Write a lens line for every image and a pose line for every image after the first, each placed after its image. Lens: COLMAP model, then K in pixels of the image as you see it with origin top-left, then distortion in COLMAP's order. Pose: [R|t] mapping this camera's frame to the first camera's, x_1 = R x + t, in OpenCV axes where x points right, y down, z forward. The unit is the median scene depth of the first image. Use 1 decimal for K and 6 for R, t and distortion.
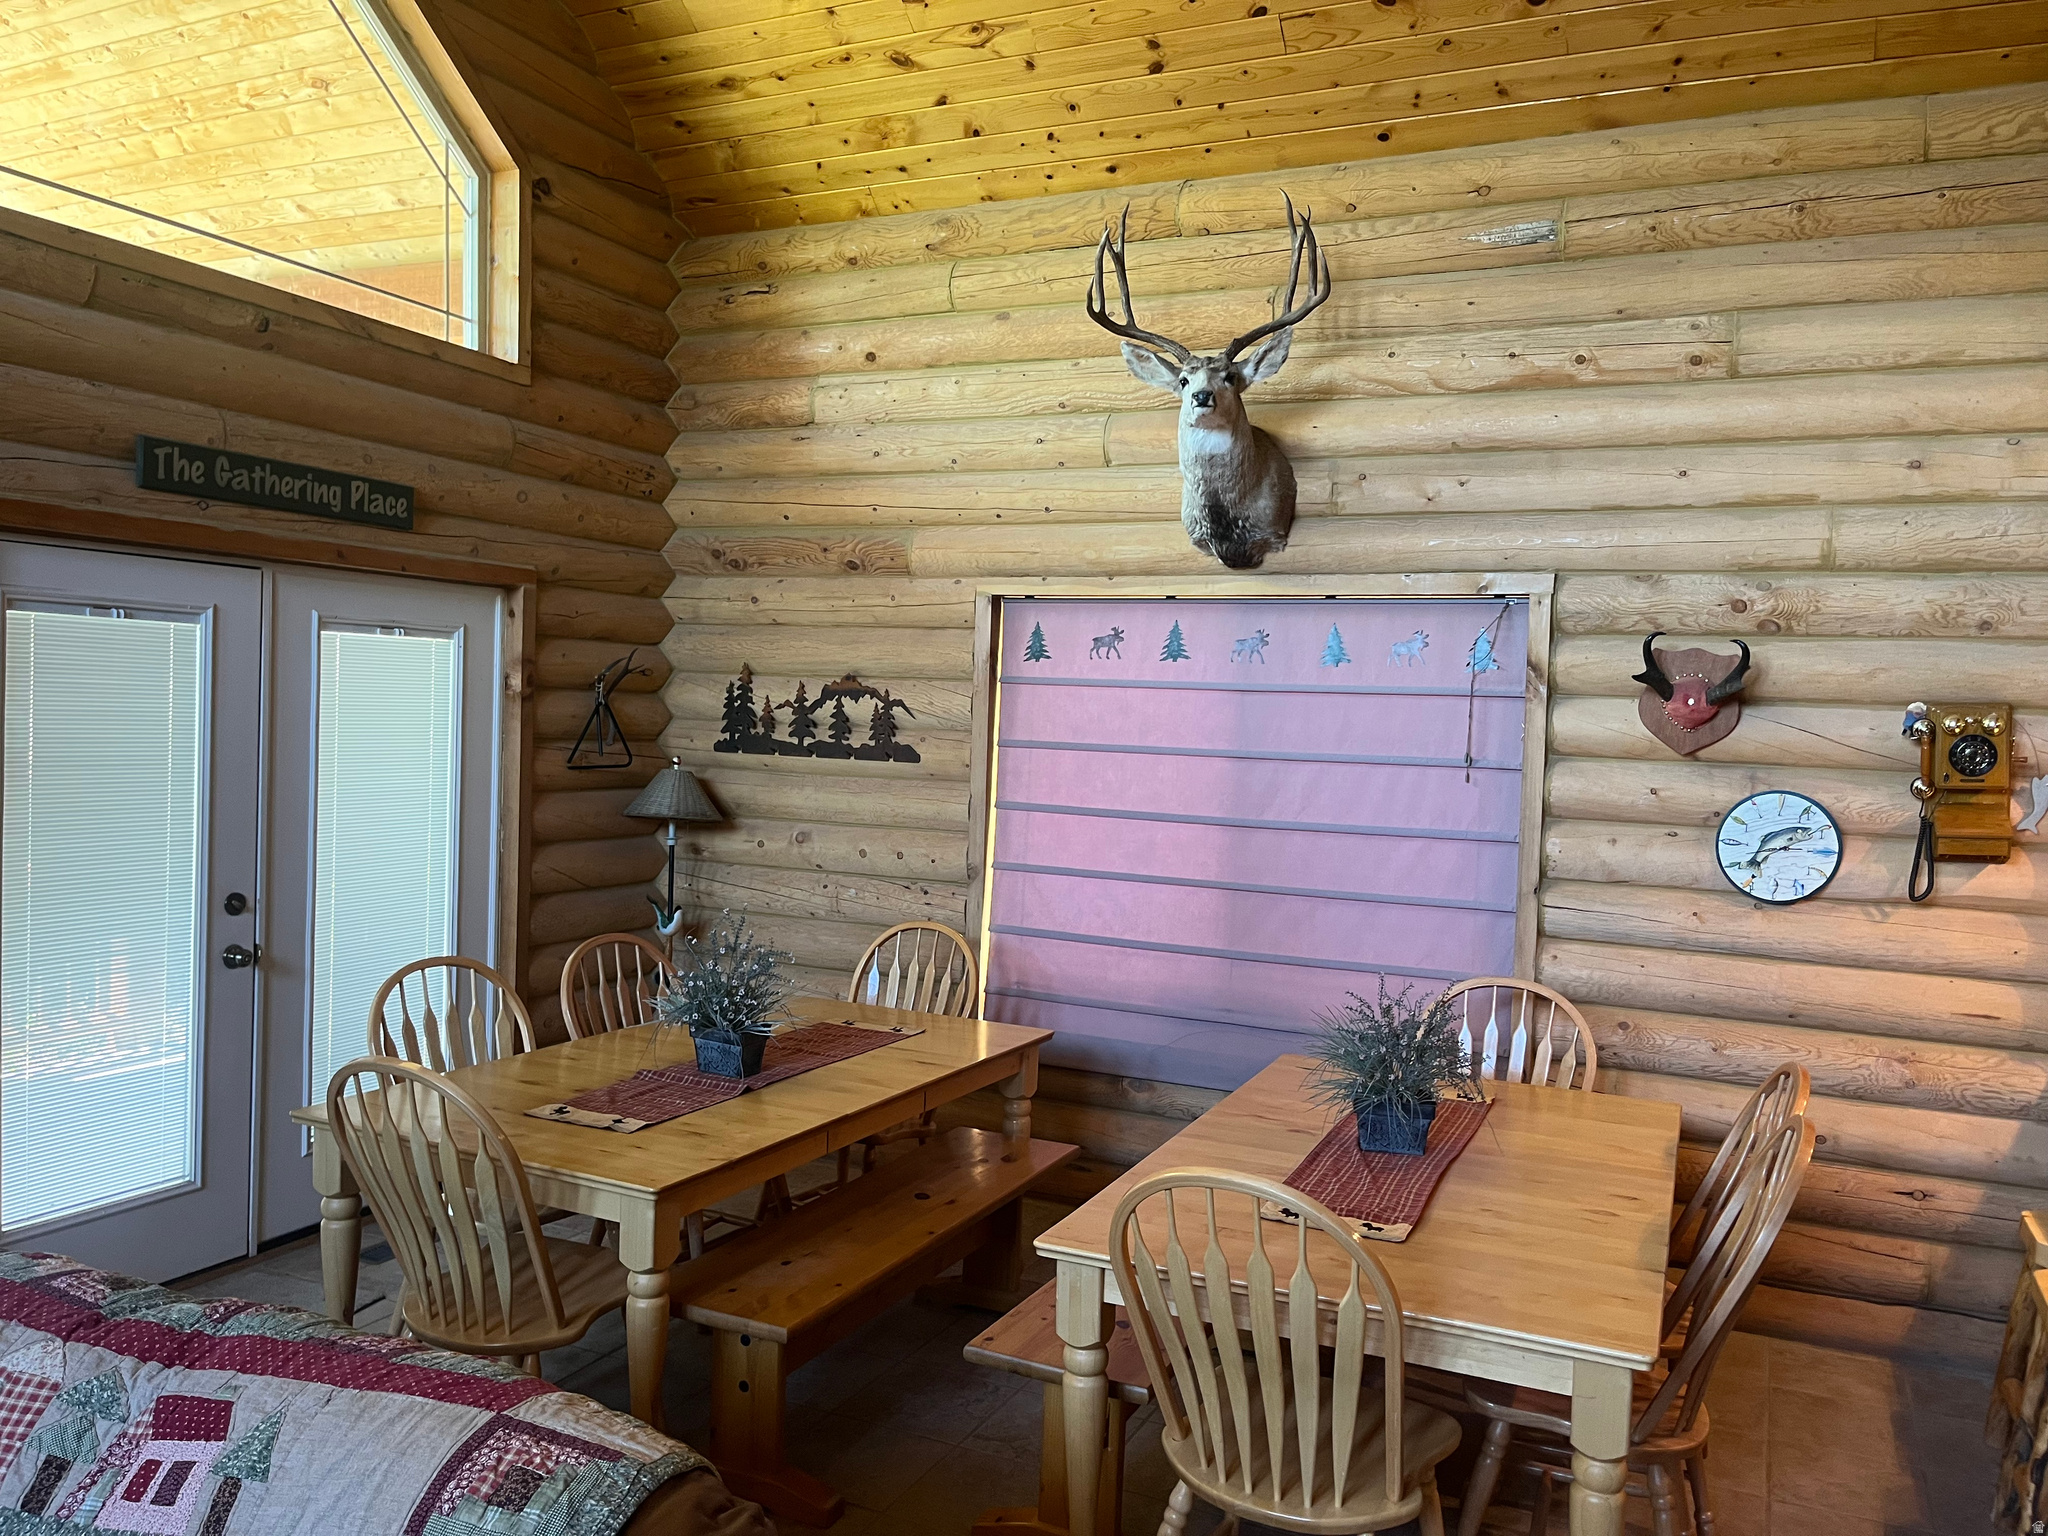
lens RADIAL K [[1561.1, 0, 1024.0], [0, 1561.1, 768.0], [0, 0, 1]] dist [0.055033, -0.069582]
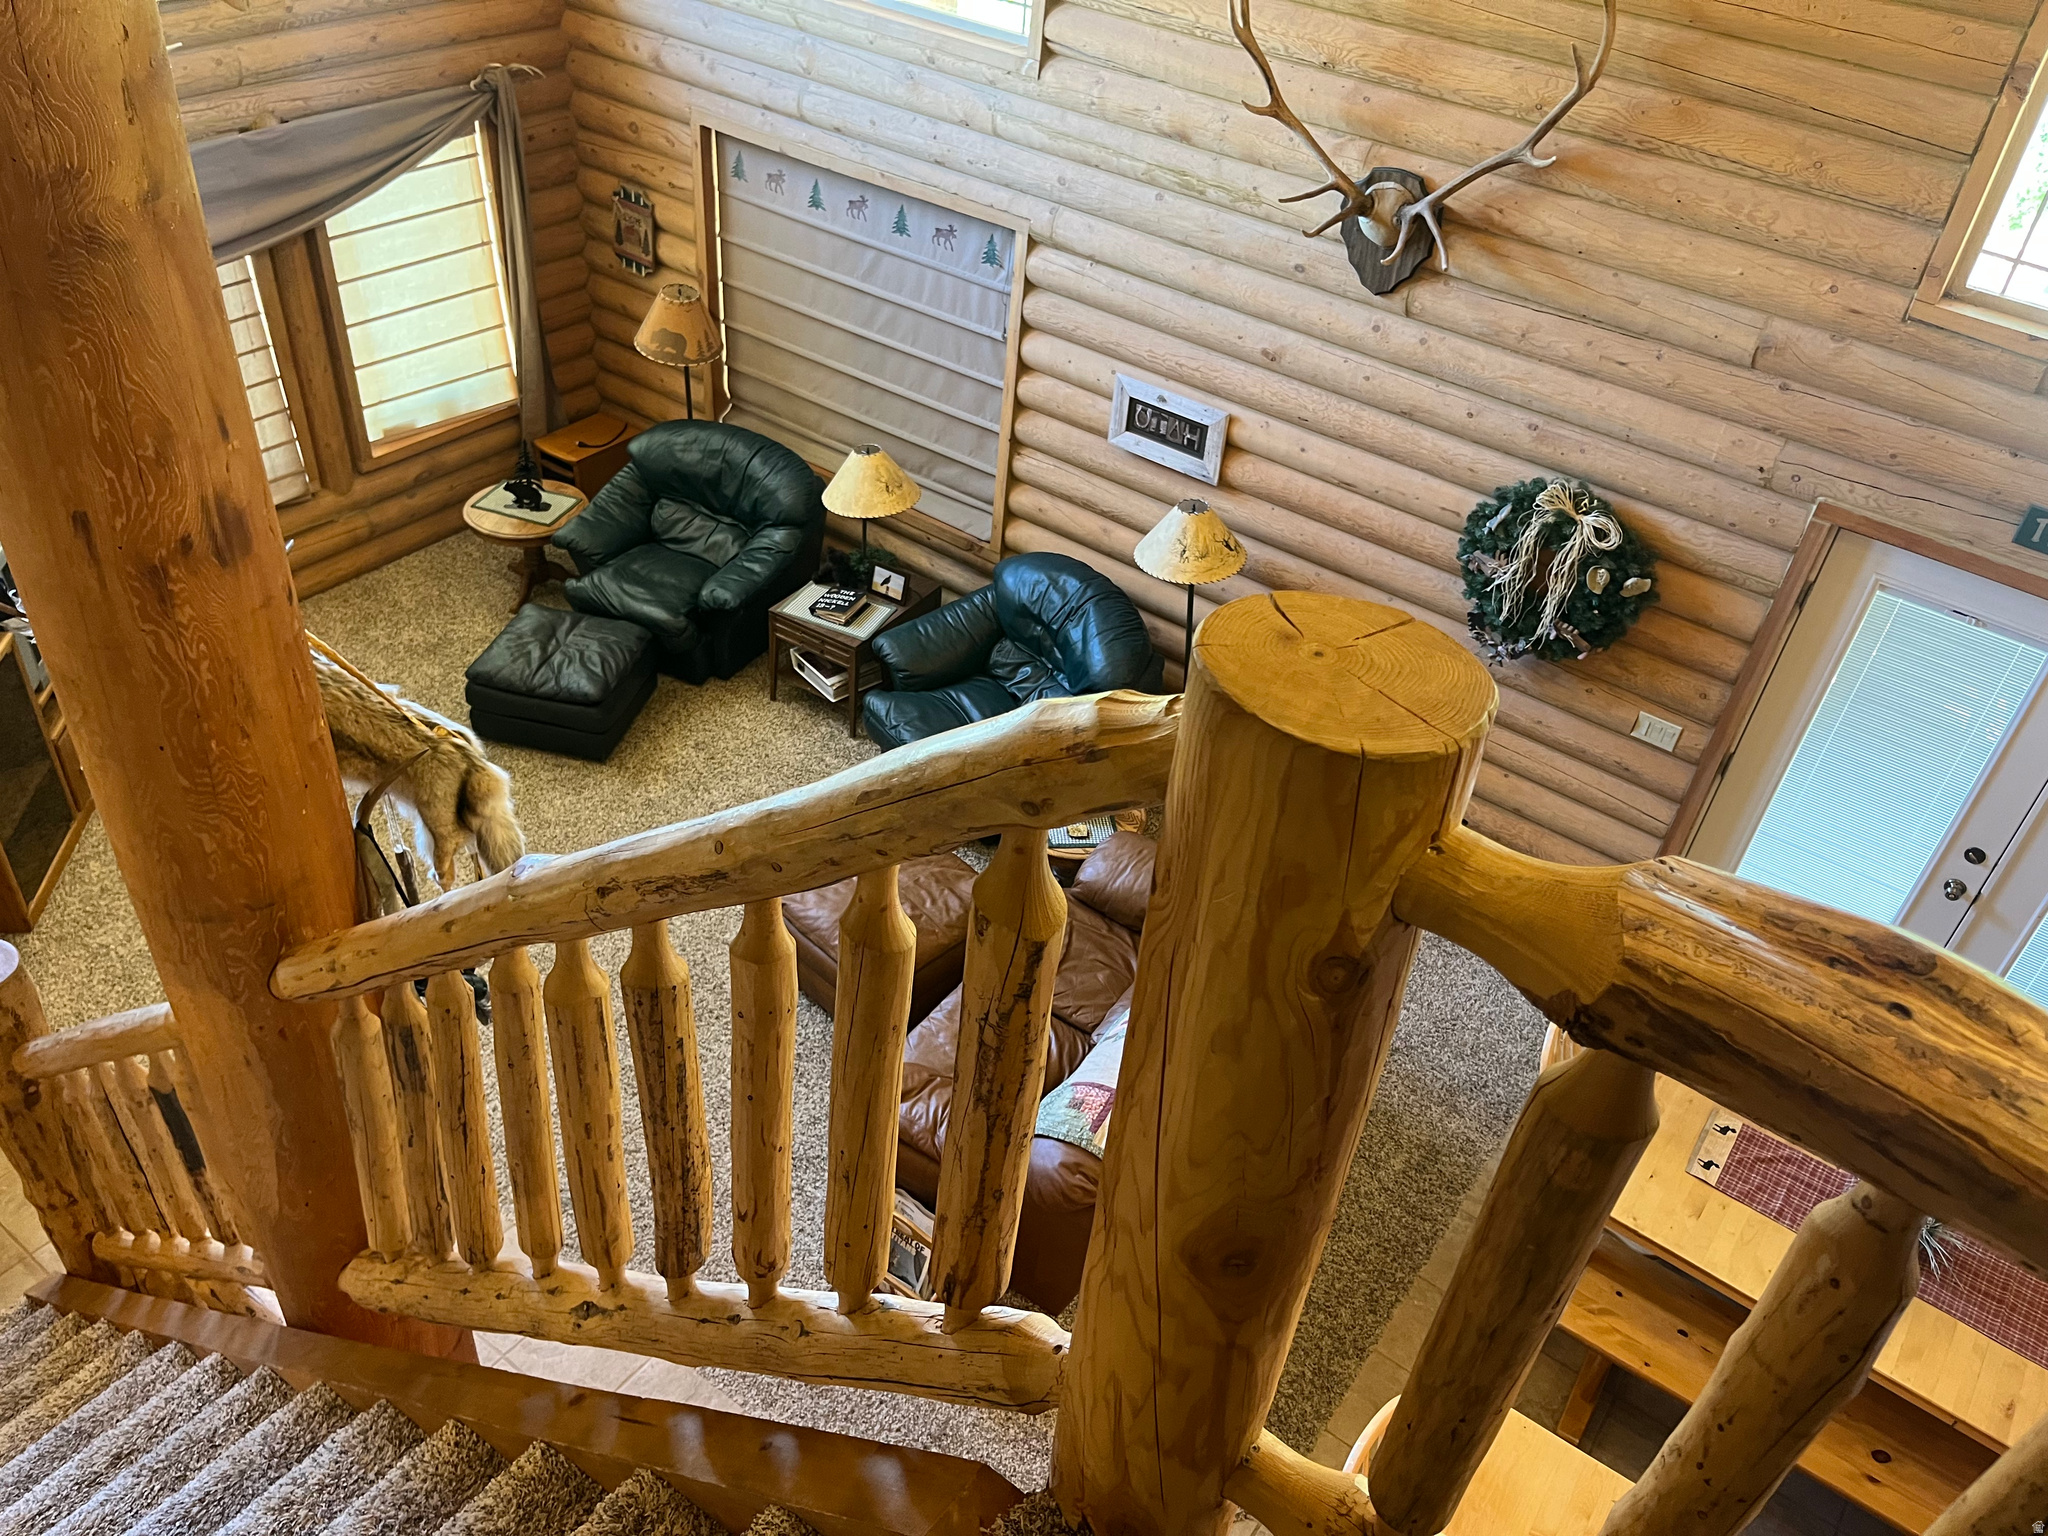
lens RADIAL K [[1549.8, 0, 1024.0], [0, 1549.8, 768.0], [0, 0, 1]] dist [0.057118, -0.075348]
pose [[-0.179517, 0.563557, -0.806335, 0.460505], [-0.126618, 0.799597, 0.587037, -0.475842], [0.975572, 0.207480, -0.072184, 0.292440]]
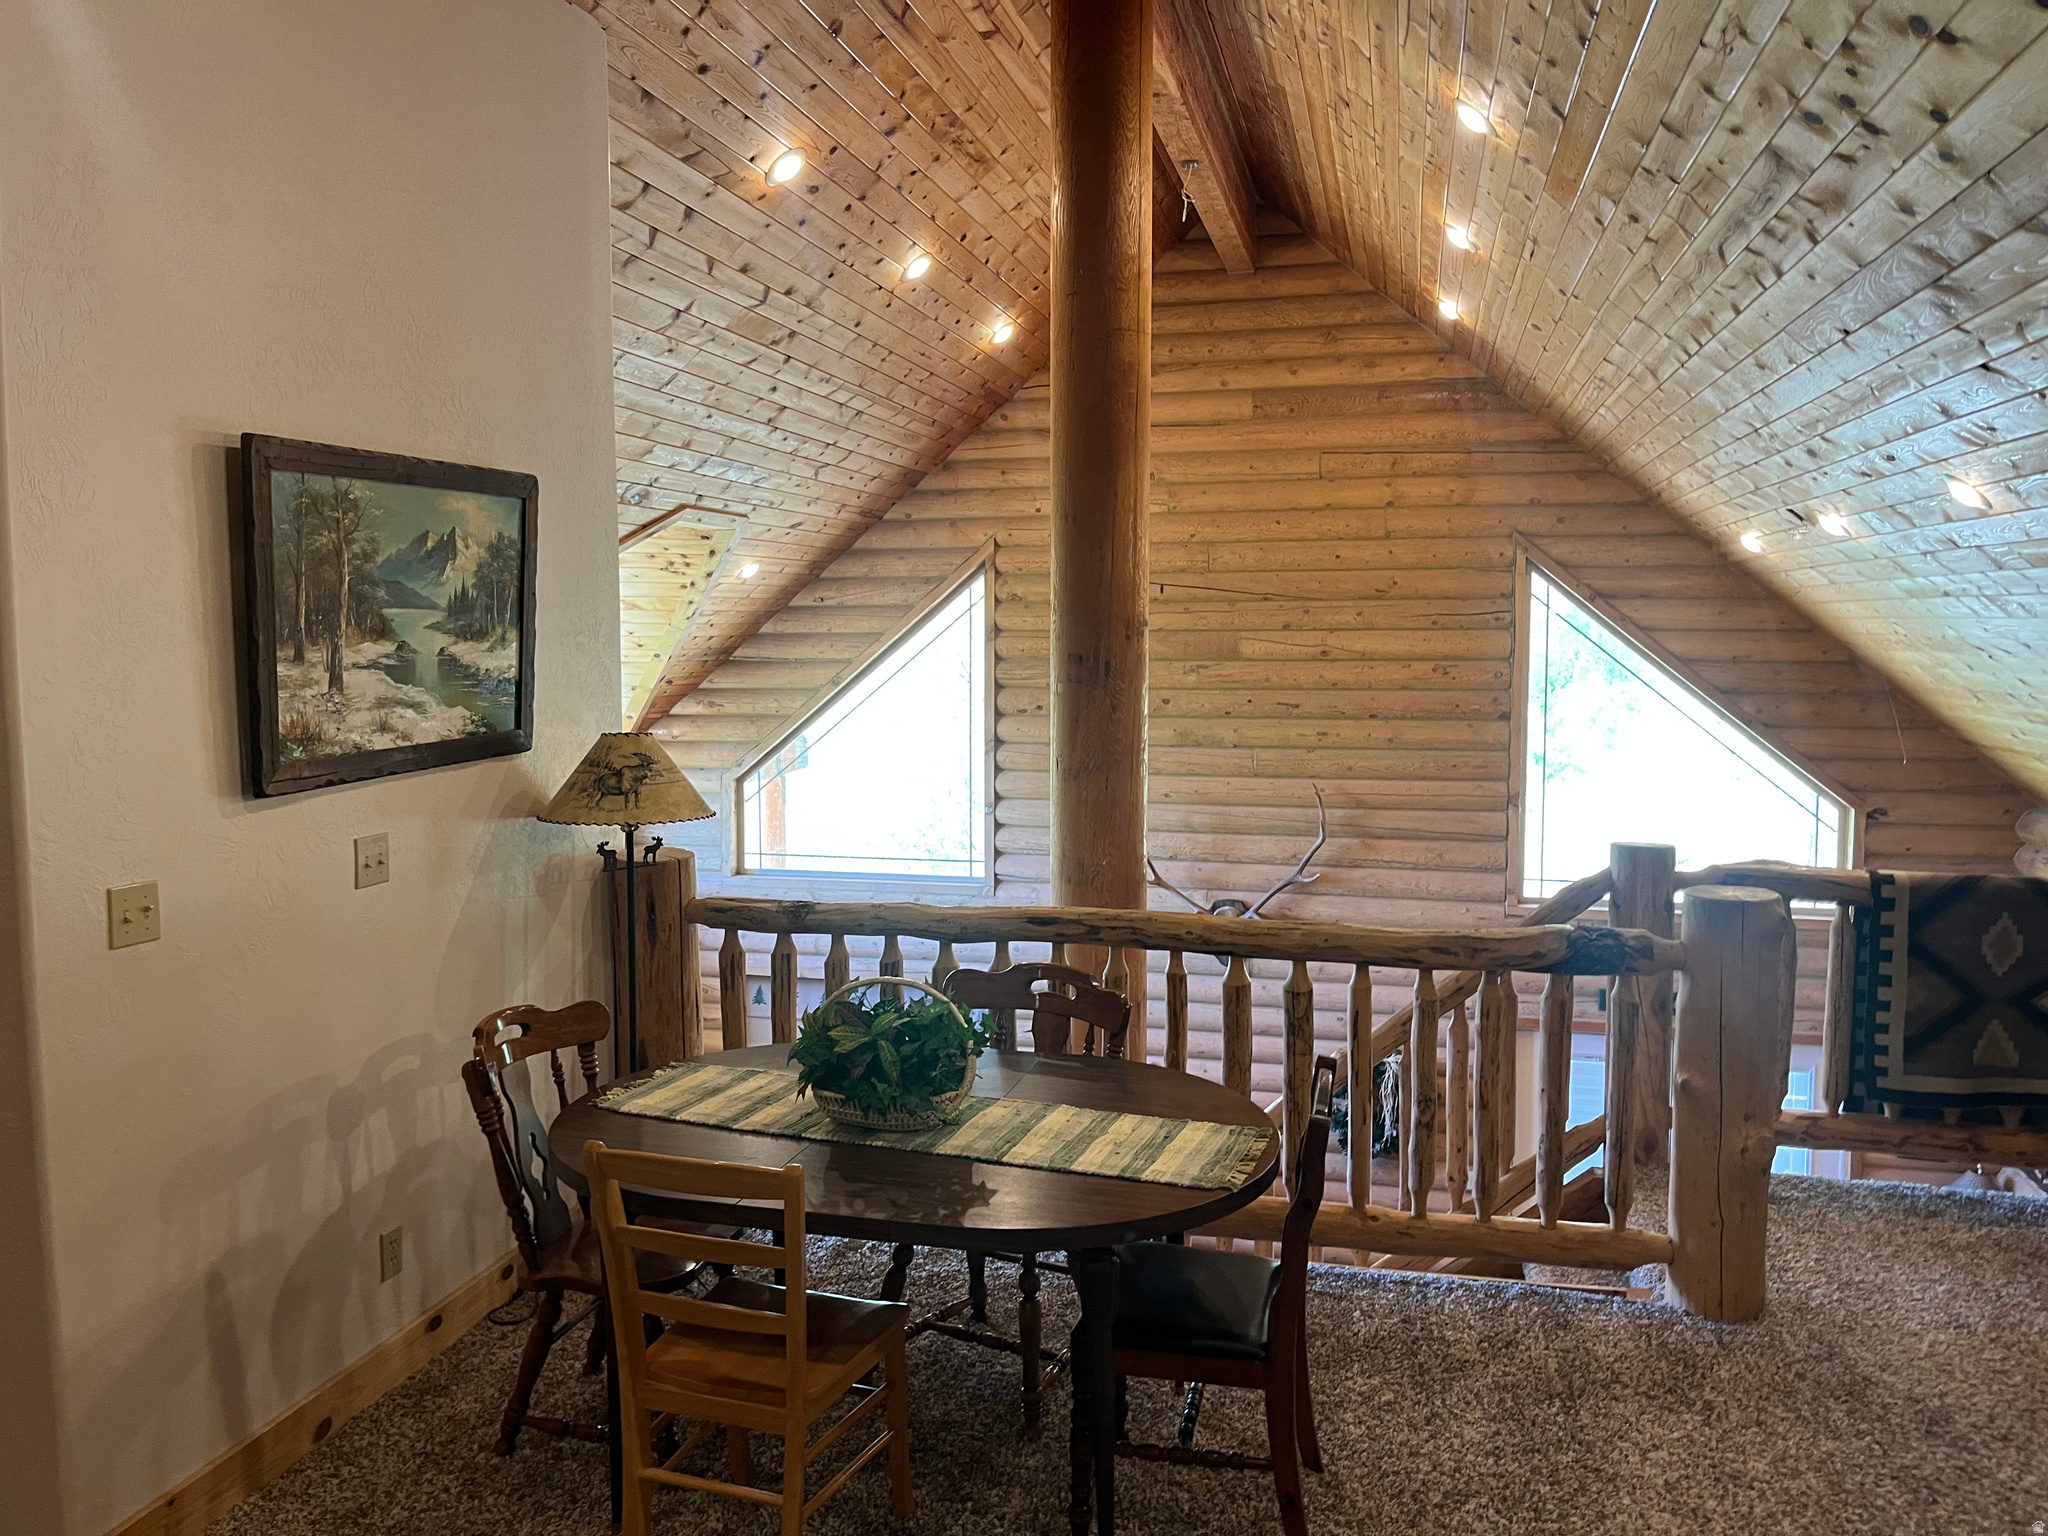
lens RADIAL K [[1561.1, 0, 1024.0], [0, 1561.1, 768.0], [0, 0, 1]] dist [0.055033, -0.069582]
pose [[0.203861, 0.054595, -0.977476, 1.119926], [-0.026208, 0.998390, 0.050298, -0.466335], [0.978649, 0.015364, 0.204963, -0.228319]]
